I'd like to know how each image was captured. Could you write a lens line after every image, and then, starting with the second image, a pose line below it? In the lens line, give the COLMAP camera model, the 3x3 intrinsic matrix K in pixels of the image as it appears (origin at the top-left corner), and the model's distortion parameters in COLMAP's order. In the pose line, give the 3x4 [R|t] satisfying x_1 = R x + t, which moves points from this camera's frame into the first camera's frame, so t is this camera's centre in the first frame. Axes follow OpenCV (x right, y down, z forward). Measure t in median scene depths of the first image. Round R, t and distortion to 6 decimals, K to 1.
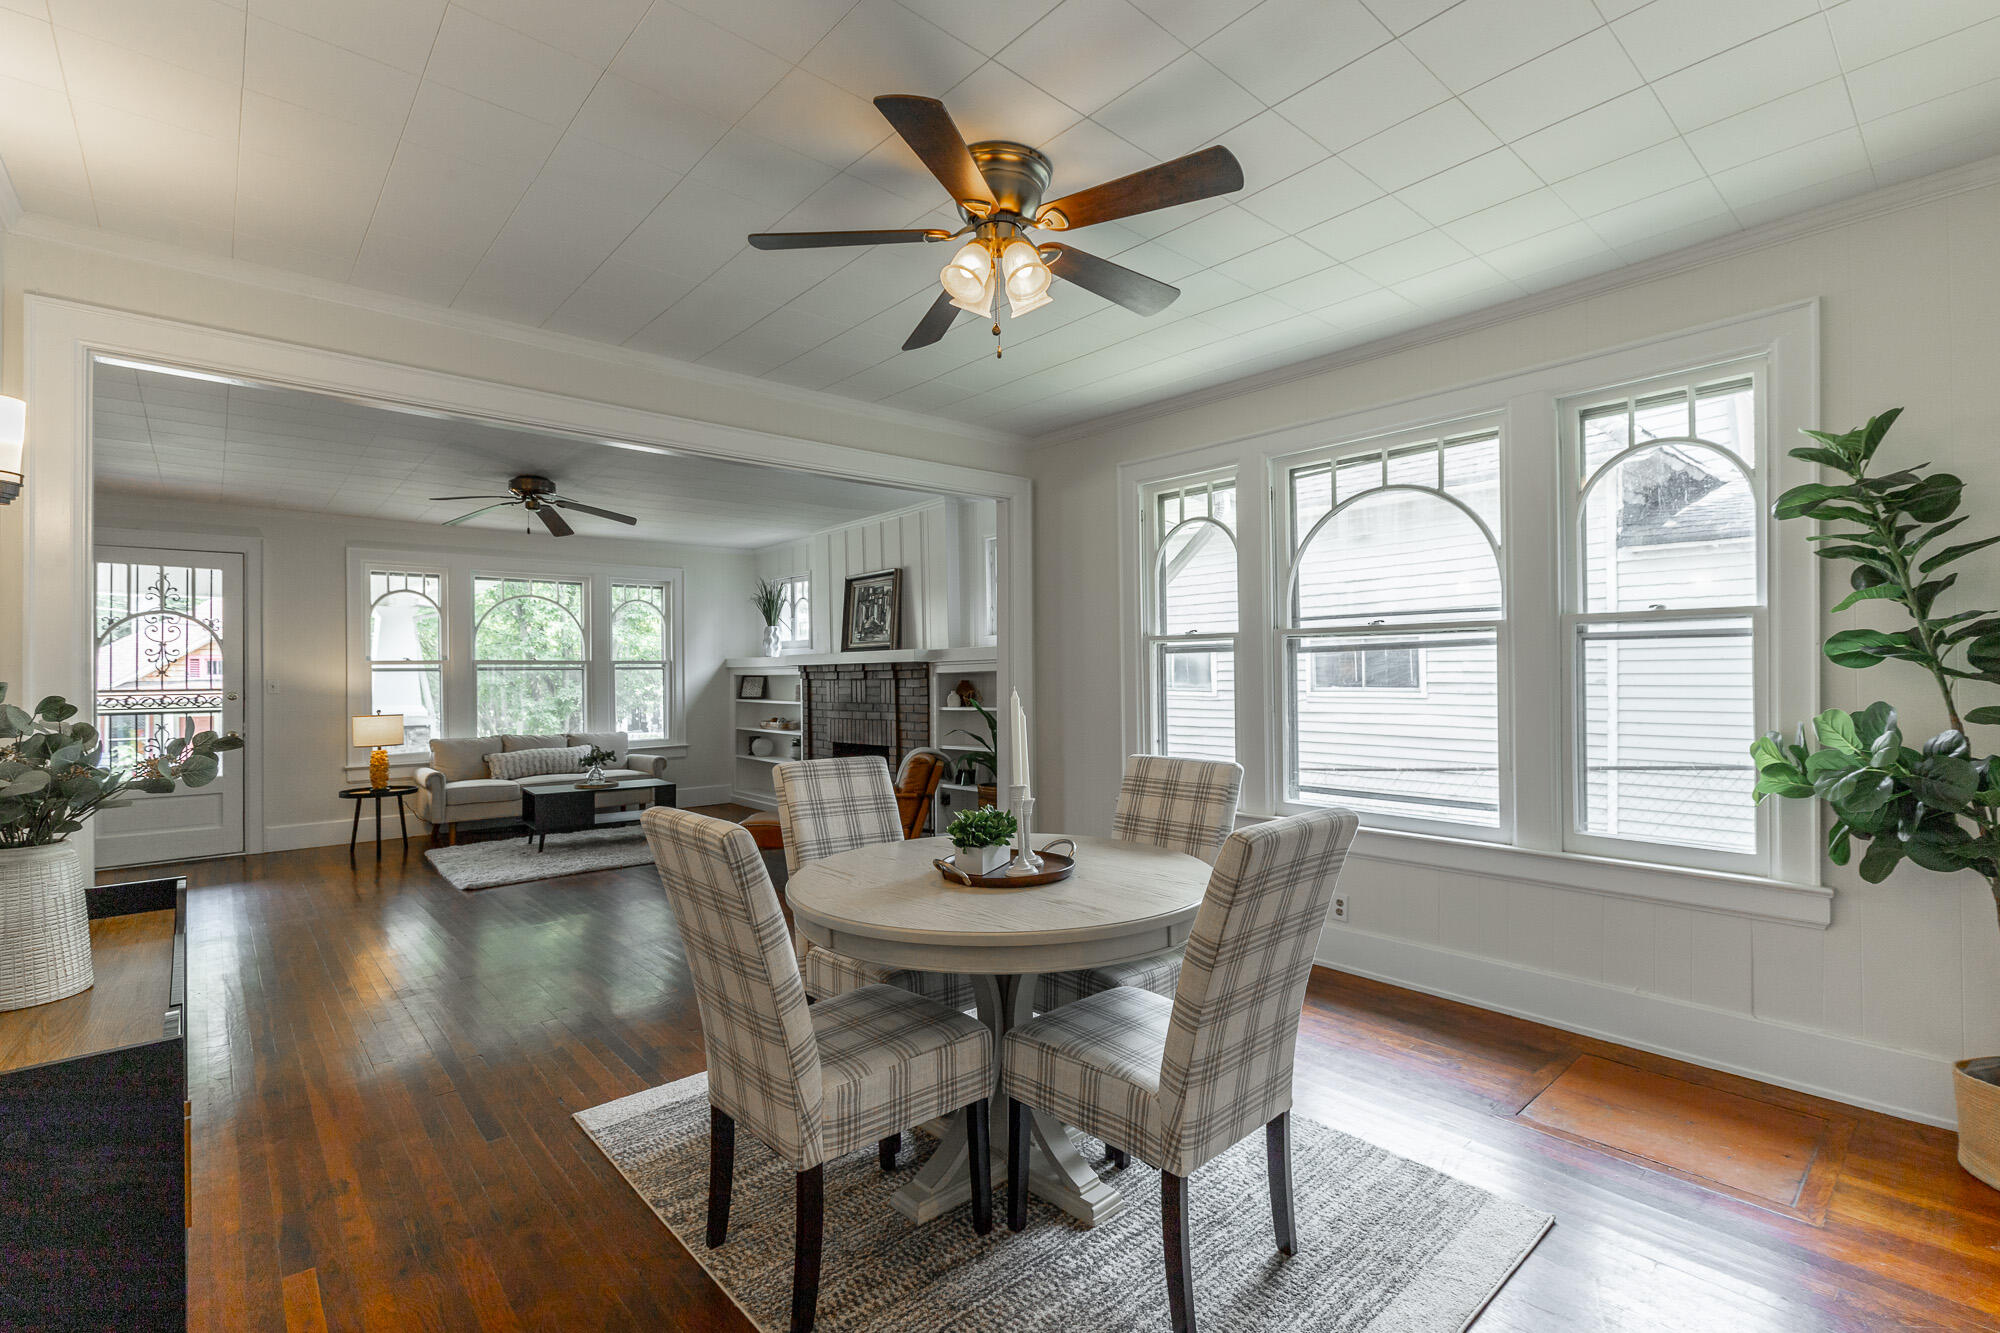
lens RADIAL K [[905.0, 0, 1011.4], [0, 905.0, 666.5], [0, 0, 1]] dist [0.009817, -0.000802]
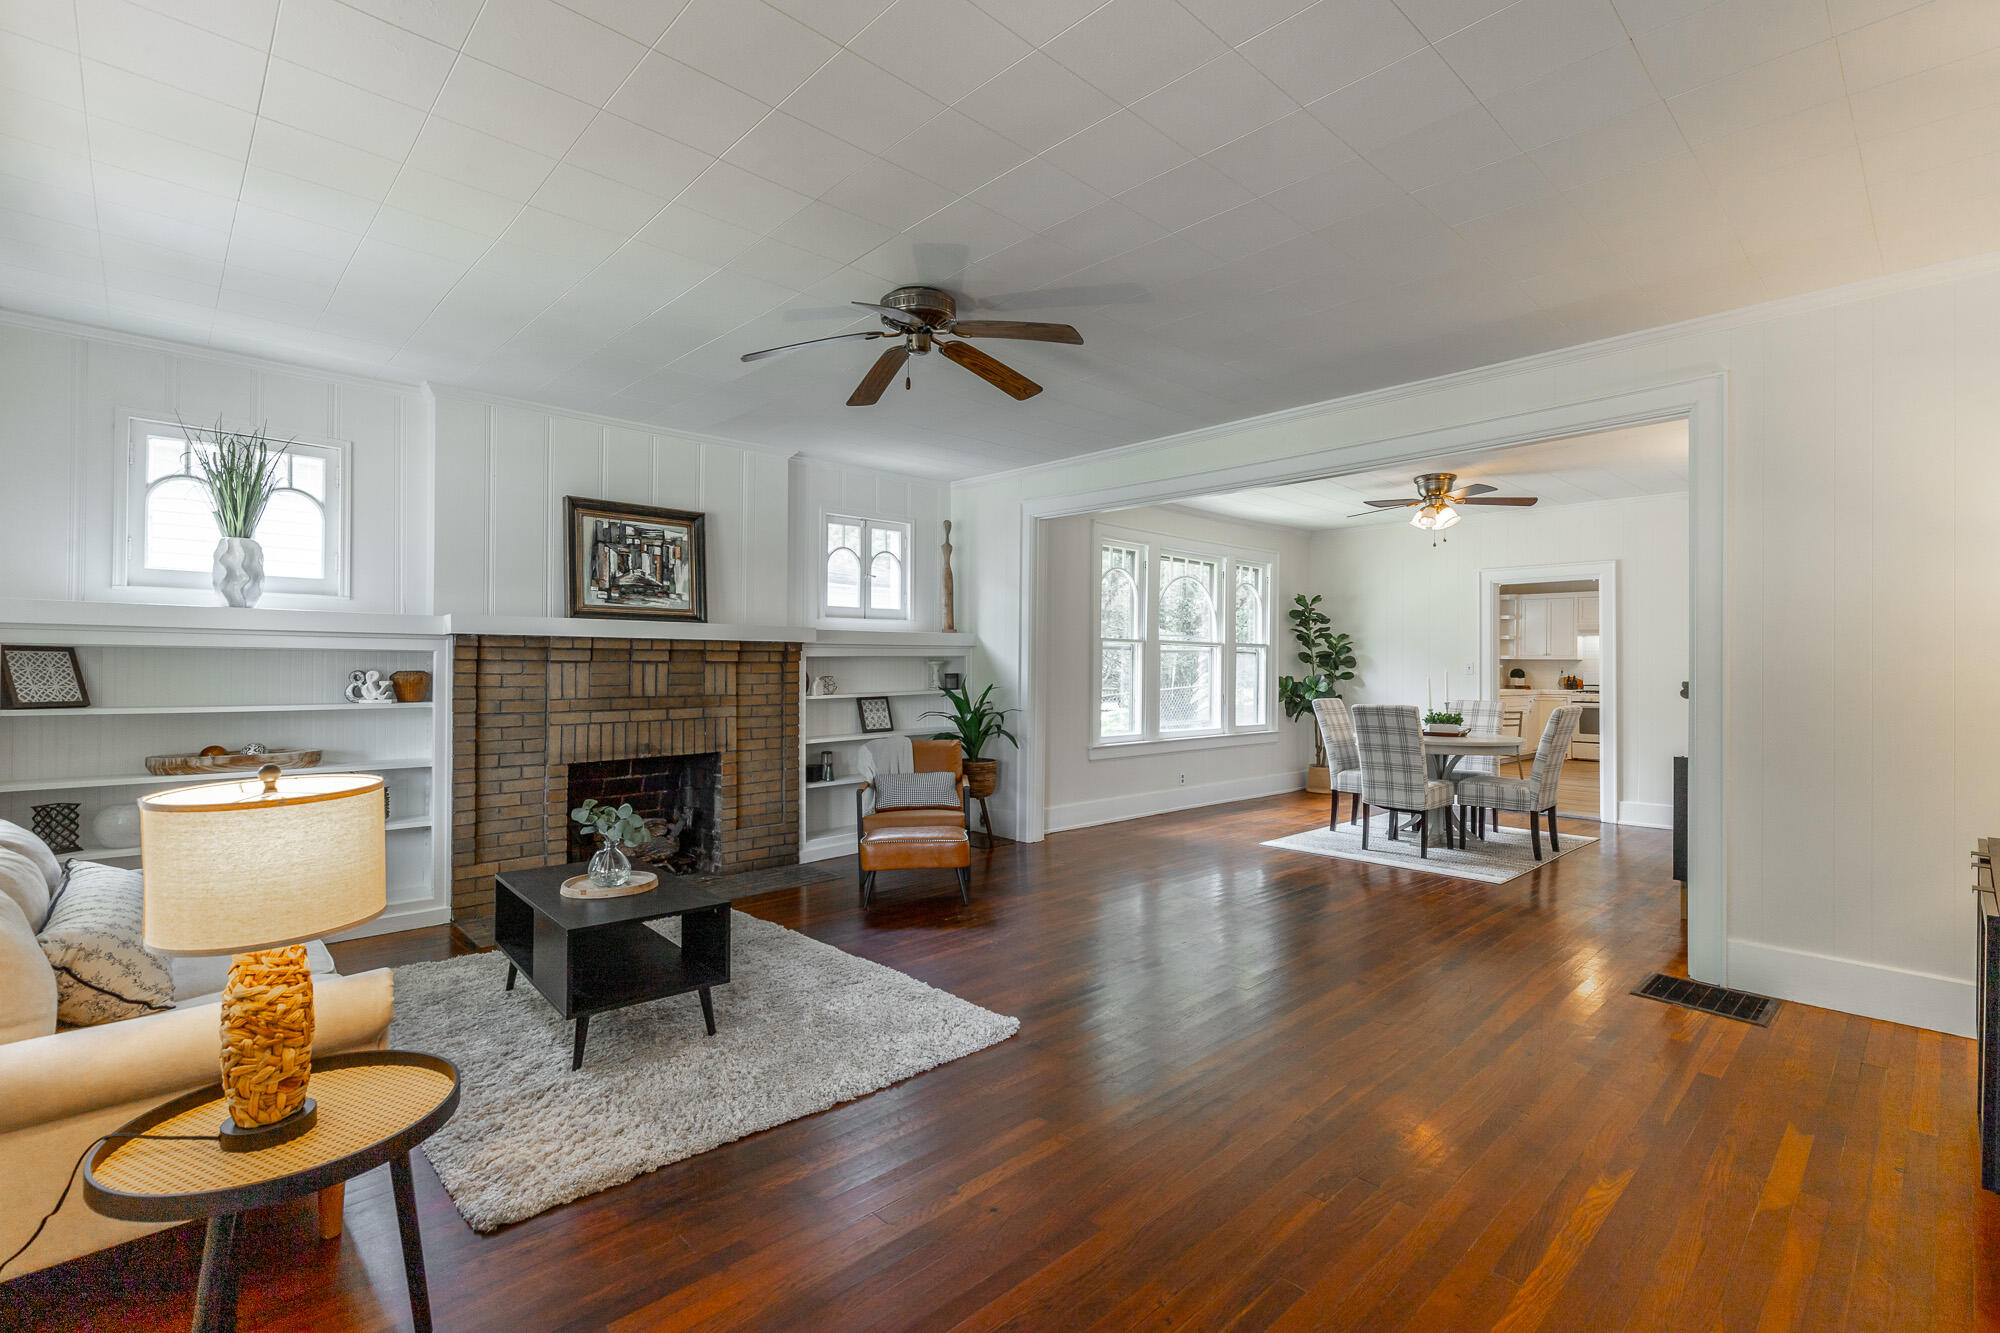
lens RADIAL K [[905.0, 0, 996.2], [0, 905.0, 665.3], [0, 0, 1]] dist [0.009817, -0.000802]
pose [[-0.020059, 0.011477, 0.999733, -0.850341], [-0.013463, 0.999840, -0.011748, 0.021162], [-0.999708, -0.013695, -0.019901, 0.754495]]
